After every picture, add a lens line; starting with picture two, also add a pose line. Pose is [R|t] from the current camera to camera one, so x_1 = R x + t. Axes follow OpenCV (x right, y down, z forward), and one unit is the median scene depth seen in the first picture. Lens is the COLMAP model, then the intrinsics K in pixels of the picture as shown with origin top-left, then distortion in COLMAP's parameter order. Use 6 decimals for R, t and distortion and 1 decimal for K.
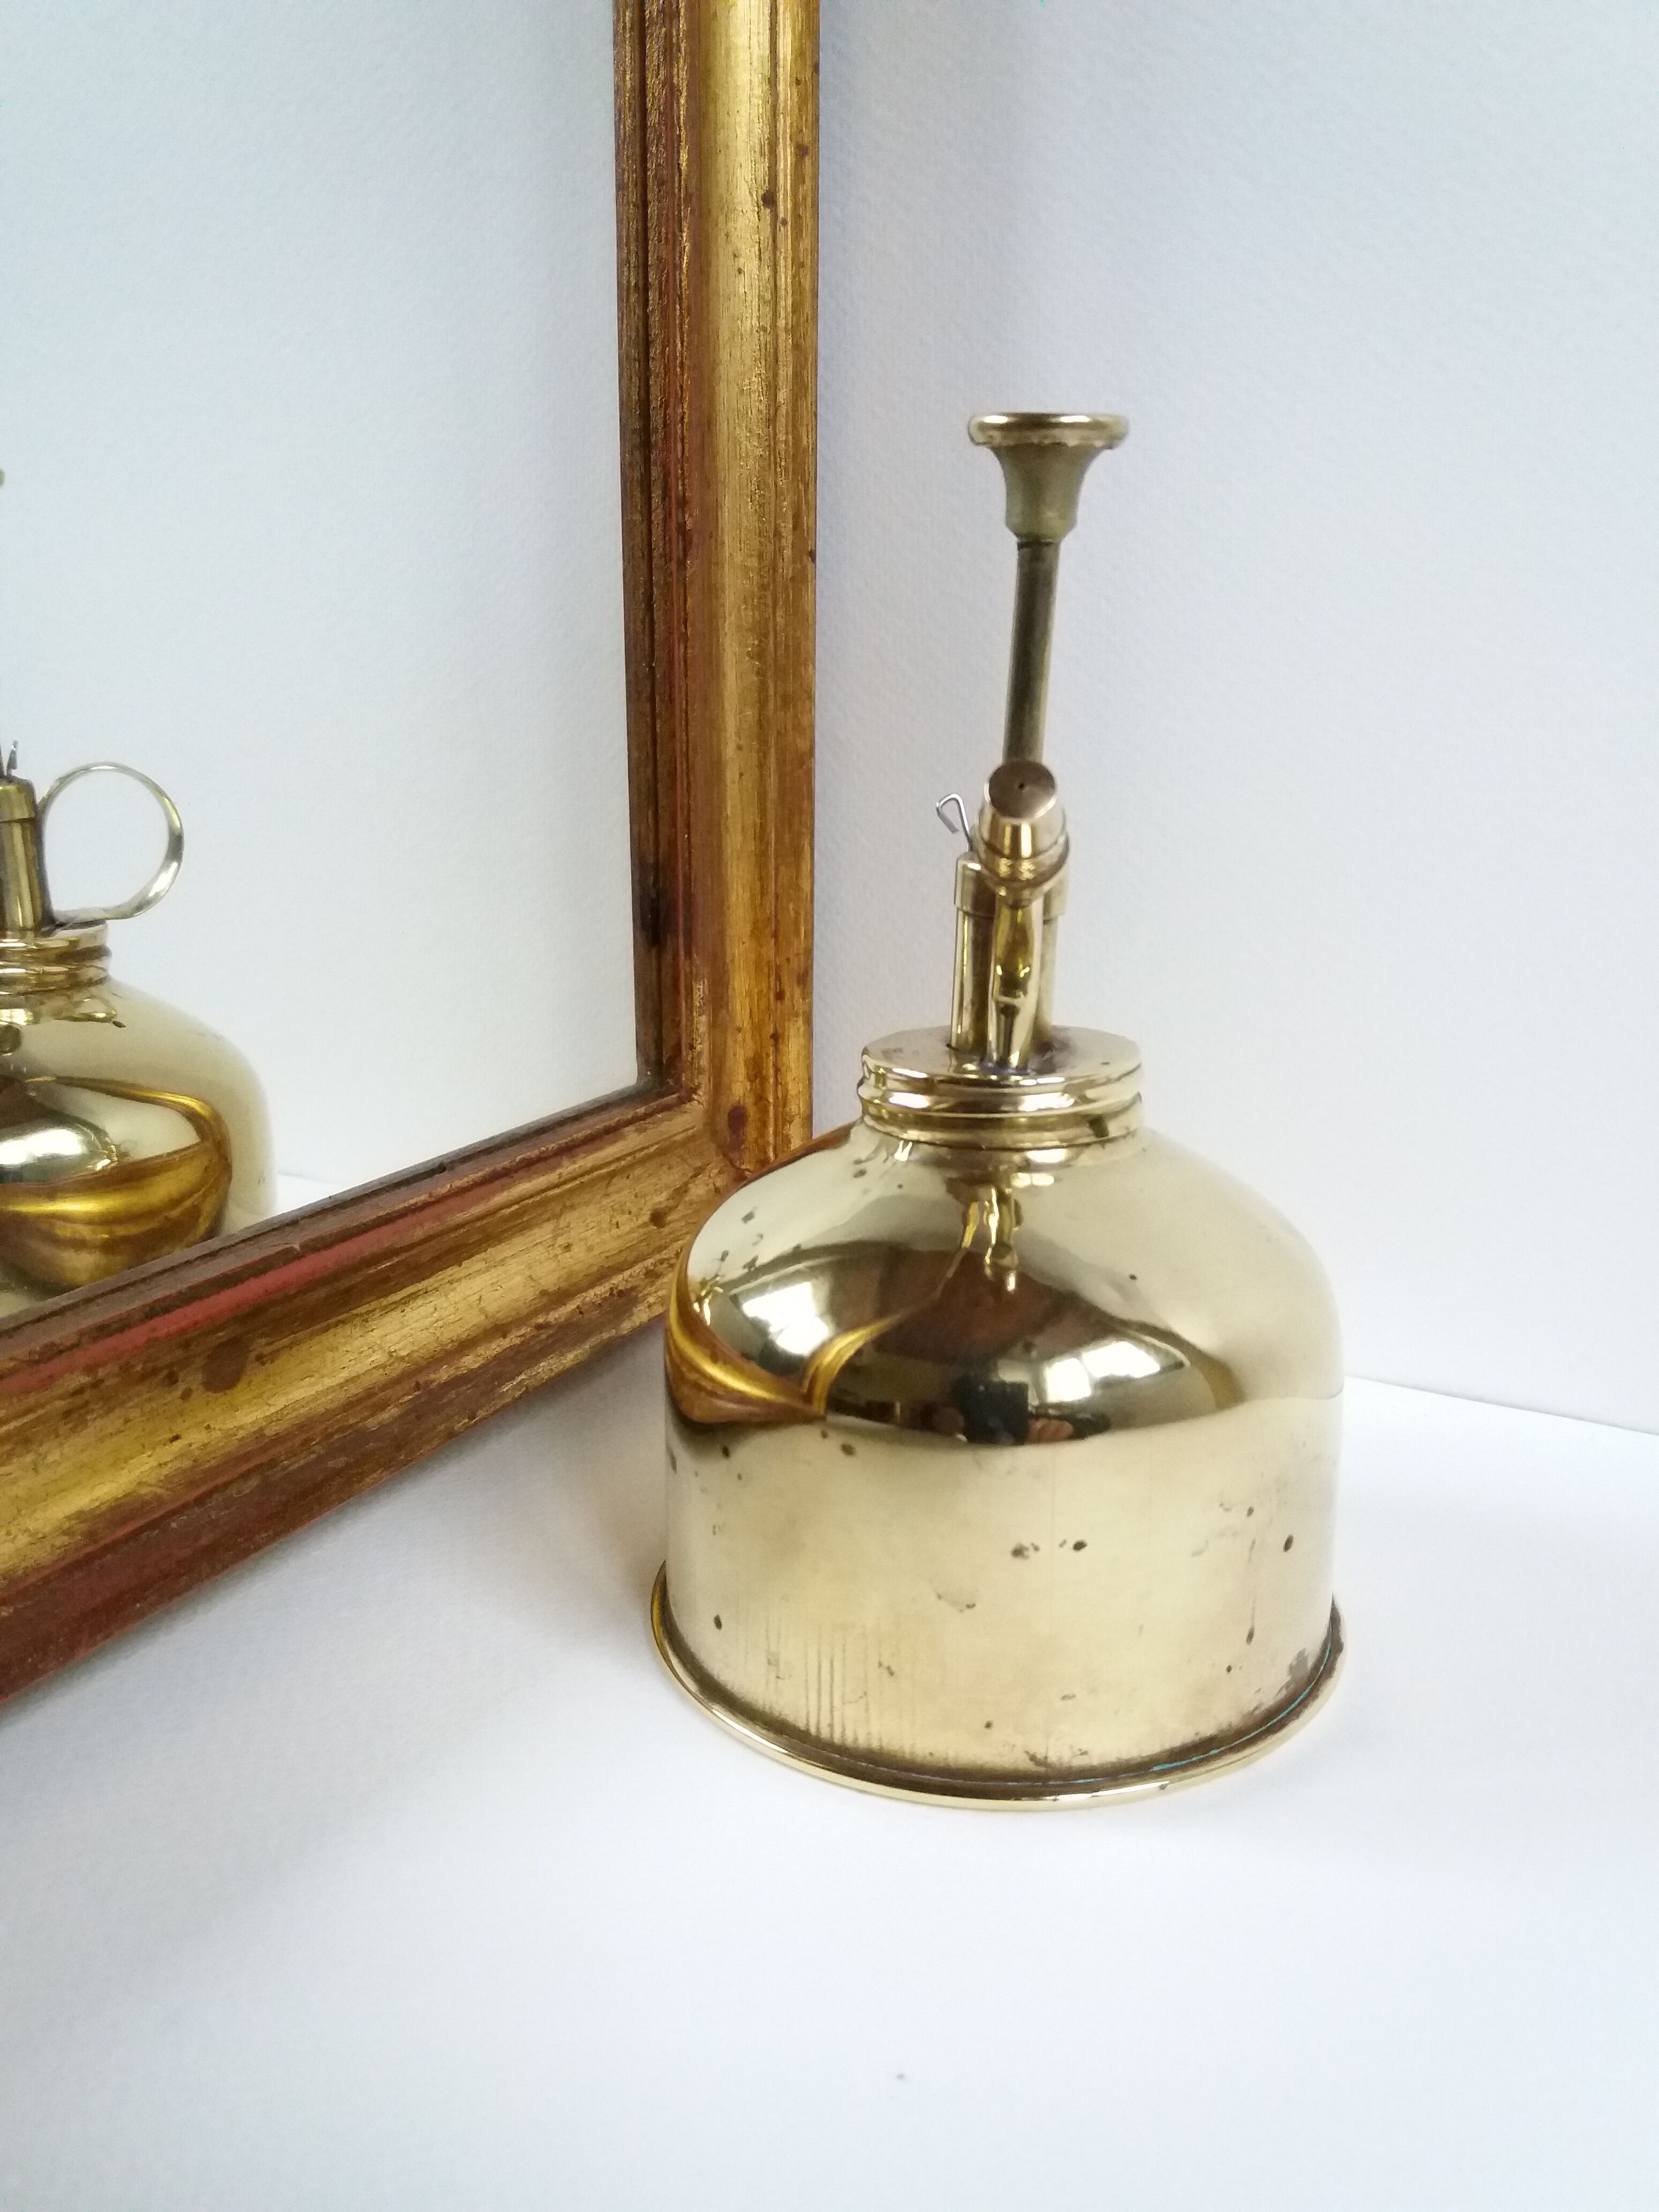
lens RADIAL K [[1783.4, 0, 829.5], [0, 1783.4, 1106.0], [0, 0, 1]] dist [0.183285, -0.607336]
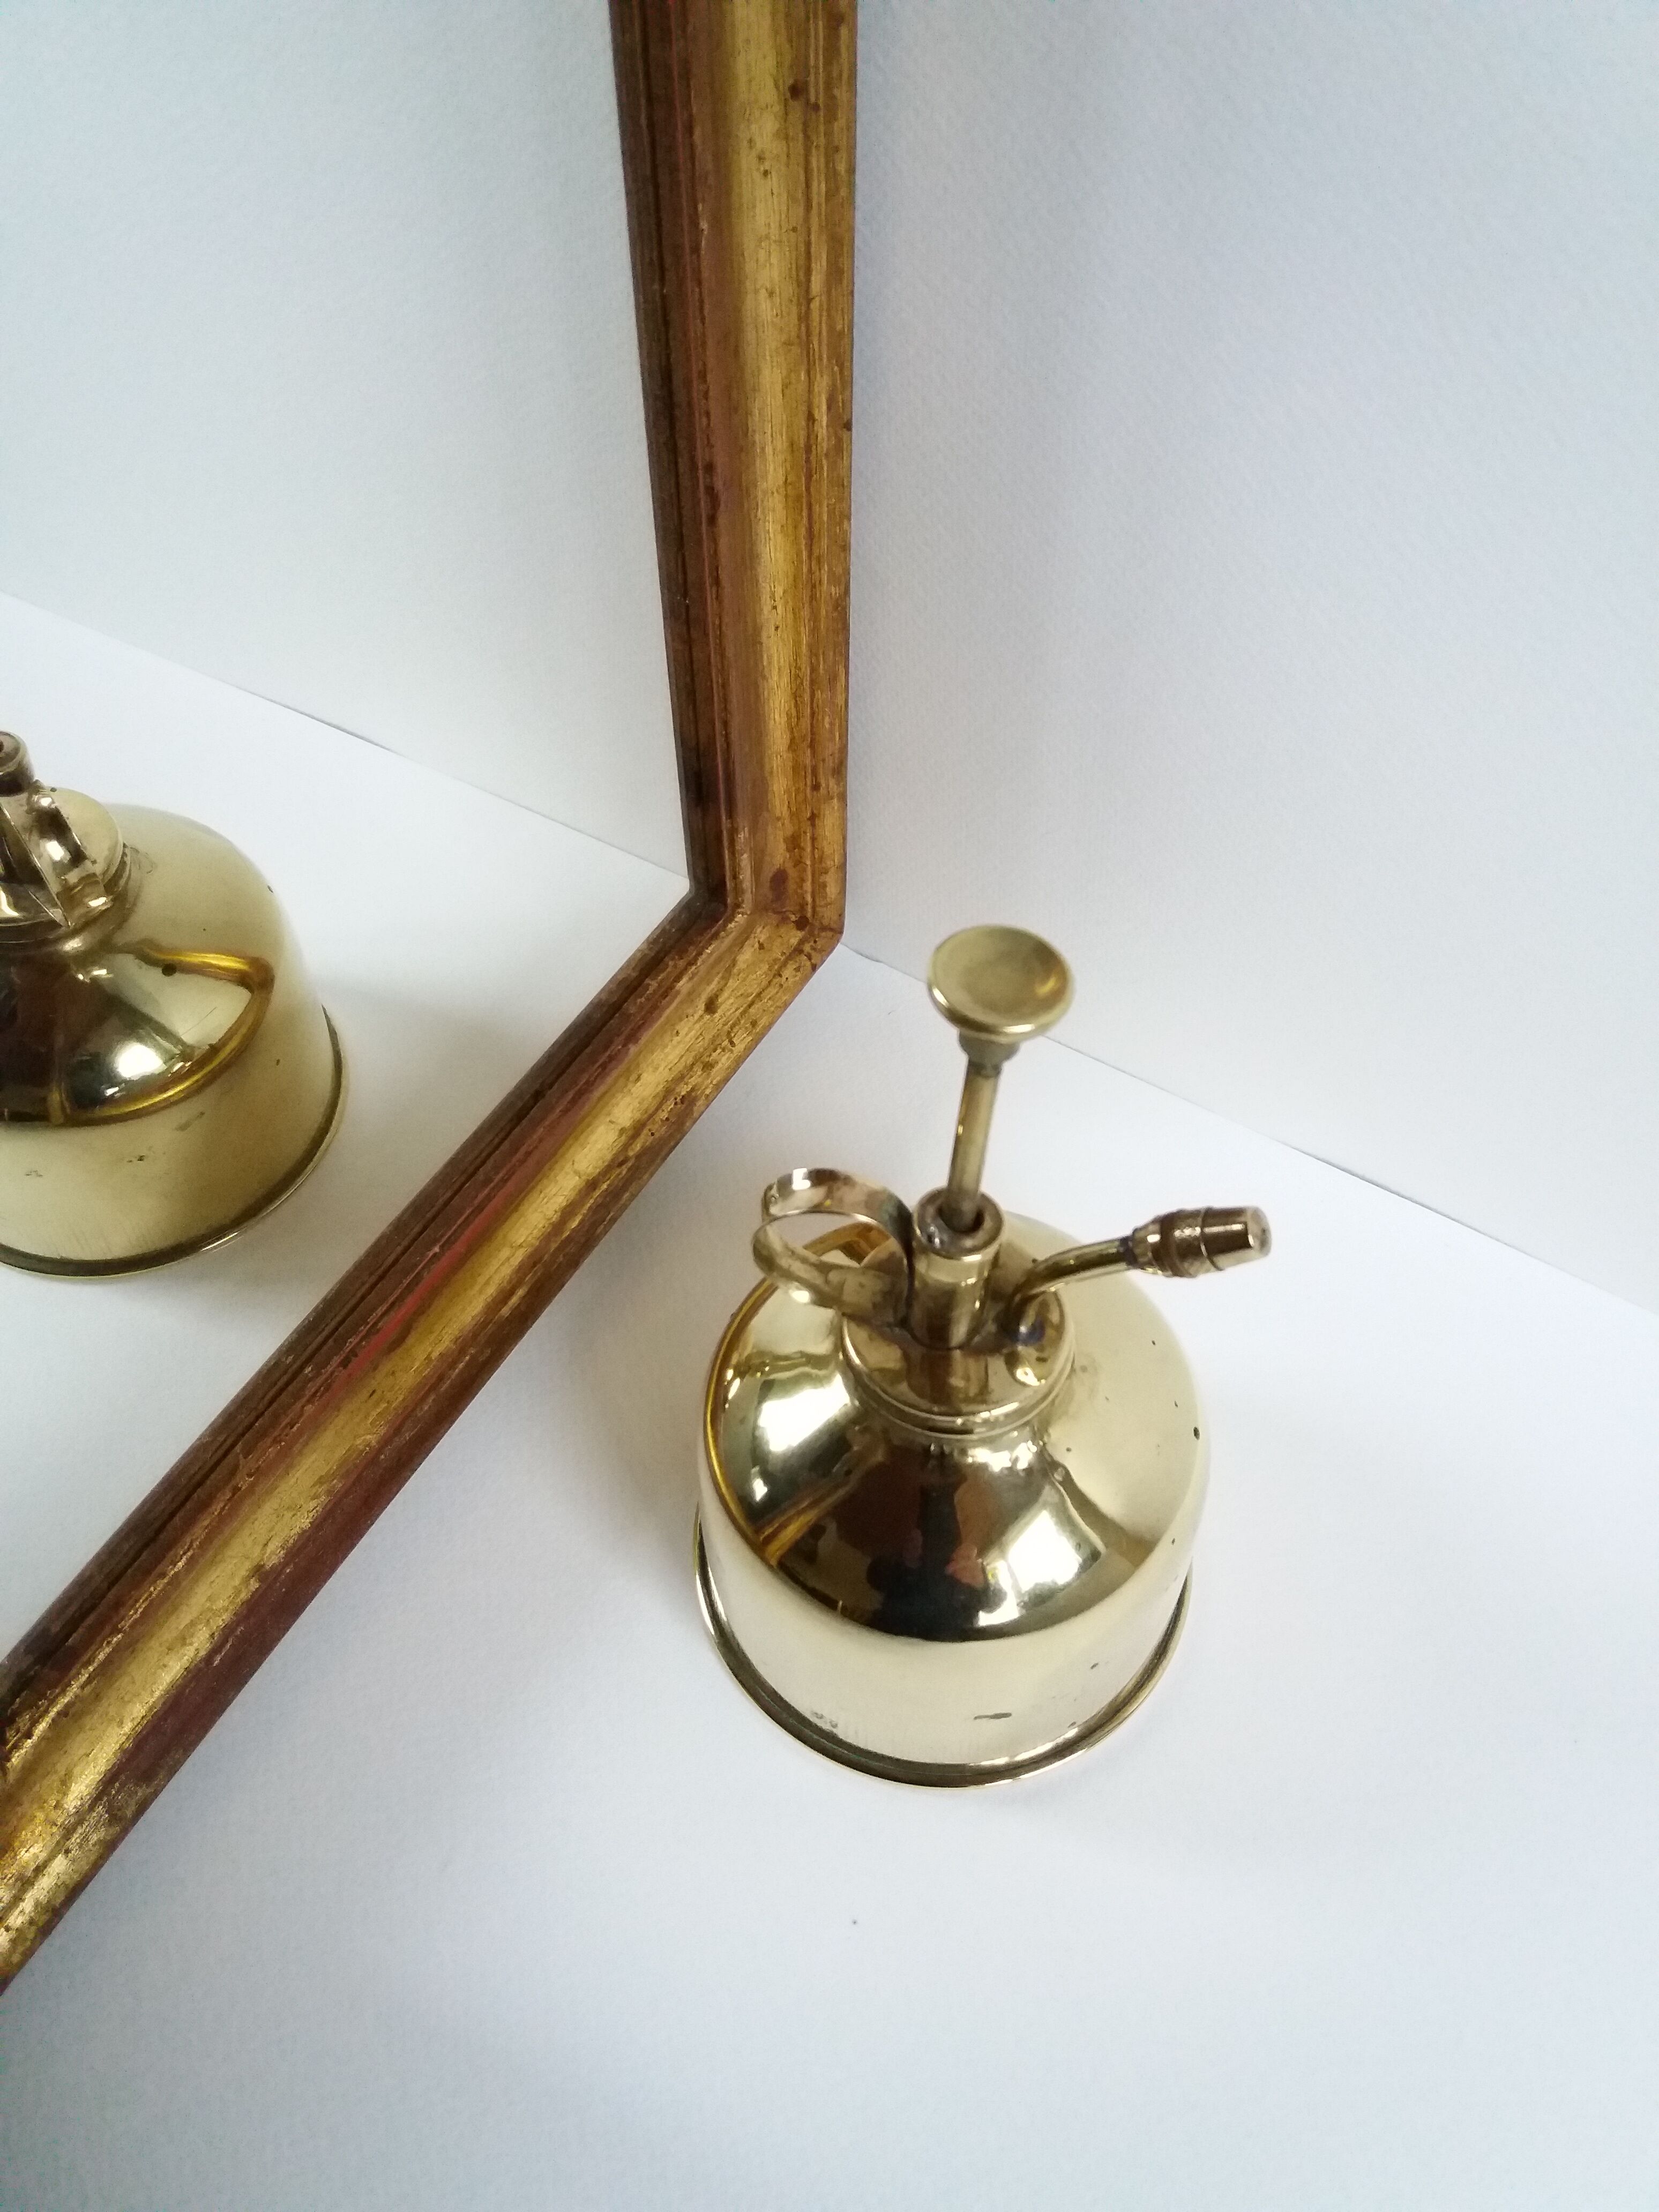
lens RADIAL K [[1774.9, 0, 829.5], [0, 1774.9, 1106.0], [0, 0, 1]] dist [0.170046, -0.542390]
pose [[0.998849, 0.033248, -0.034579, 0.025899], [-0.005526, 0.795797, 0.605538, -0.602497], [0.047651, -0.604650, 0.795064, 0.024238]]
